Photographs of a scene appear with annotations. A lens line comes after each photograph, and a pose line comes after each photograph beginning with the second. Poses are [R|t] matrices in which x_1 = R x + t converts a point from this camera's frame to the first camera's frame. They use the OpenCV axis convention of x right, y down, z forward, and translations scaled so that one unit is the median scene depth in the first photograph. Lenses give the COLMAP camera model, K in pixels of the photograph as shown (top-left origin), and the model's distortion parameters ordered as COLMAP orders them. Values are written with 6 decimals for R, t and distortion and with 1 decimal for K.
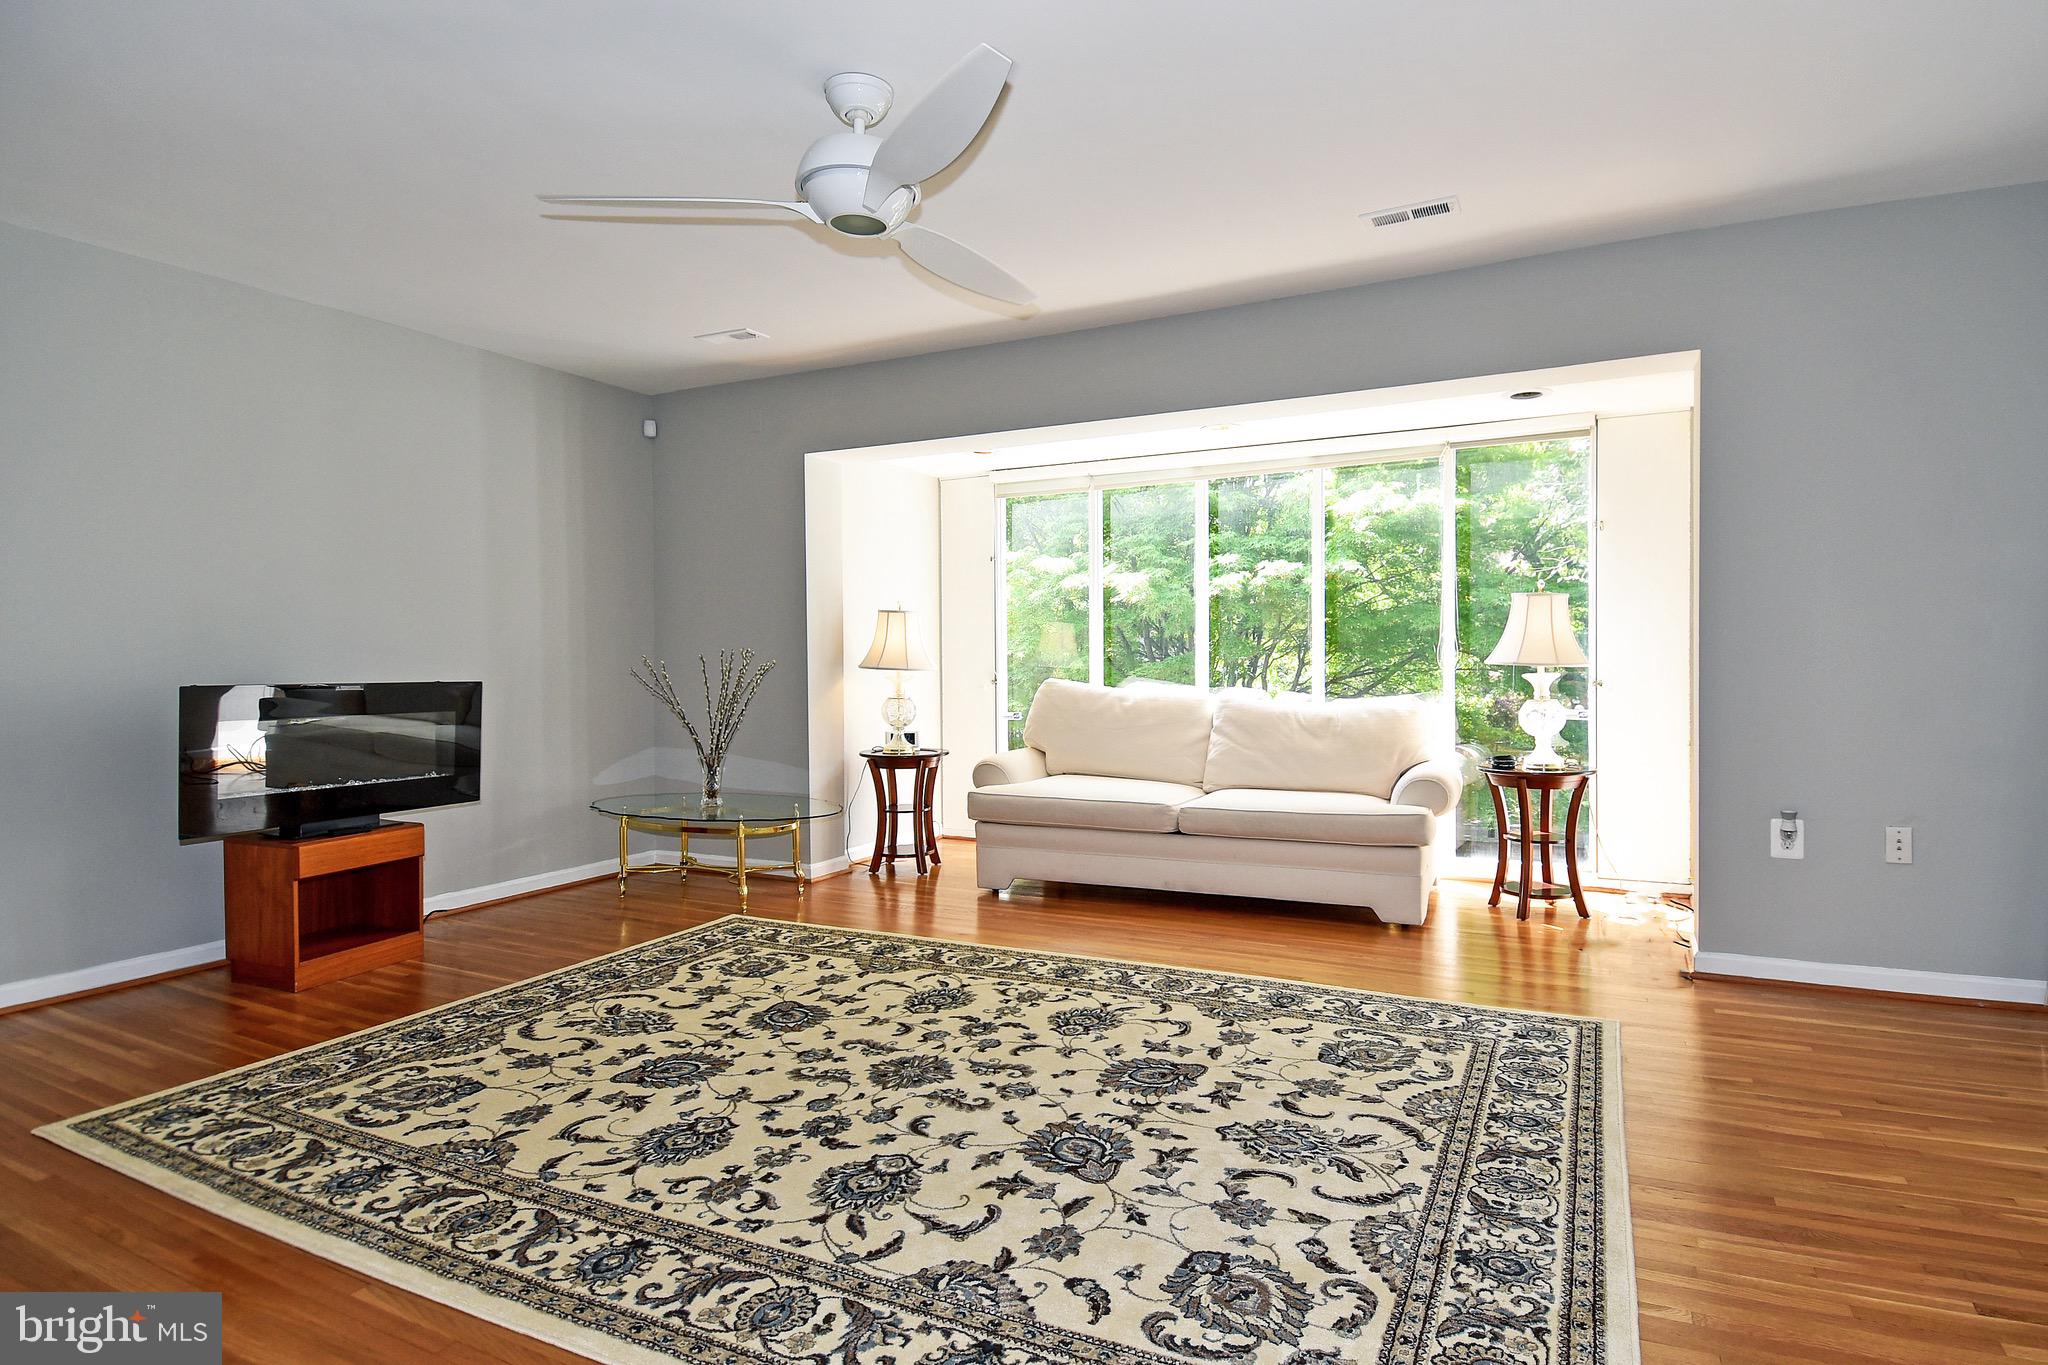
lens RADIAL K [[1067.0, 0, 1073.9], [0, 1067.0, 676.6], [0, 0, 1]] dist [0.057296, -0.058302]
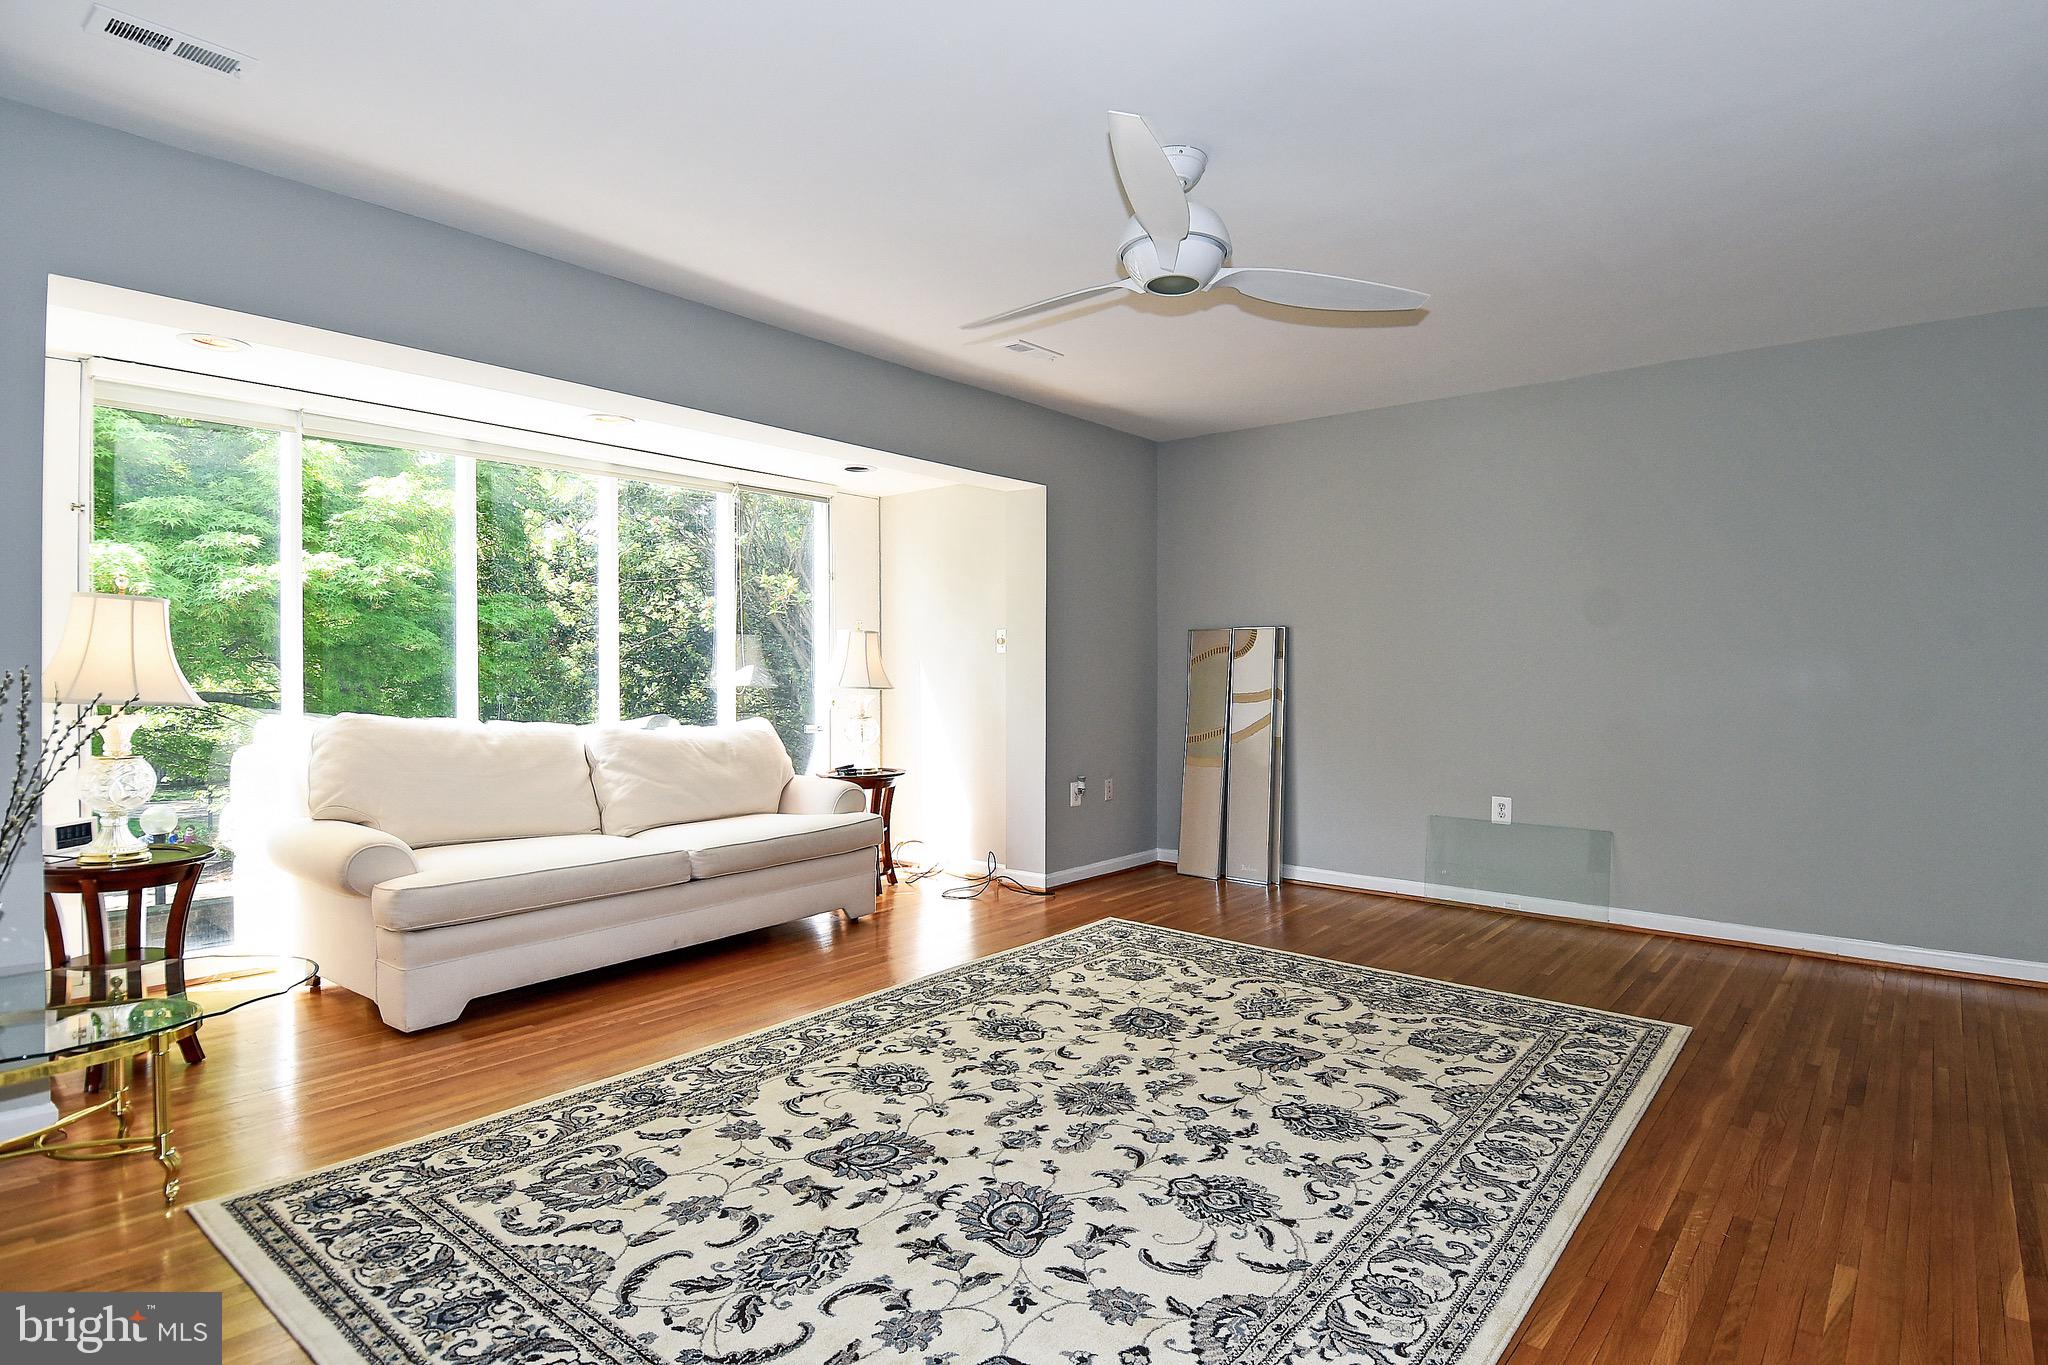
lens RADIAL K [[1067.0, 0, 1073.9], [0, 1067.0, 676.6], [0, 0, 1]] dist [0.057296, -0.058302]
pose [[0.219563, 0.002683, 0.975595, -1.157873], [0.010552, 0.999931, -0.005125, -0.026006], [-0.975541, 0.011420, 0.219520, 0.799290]]
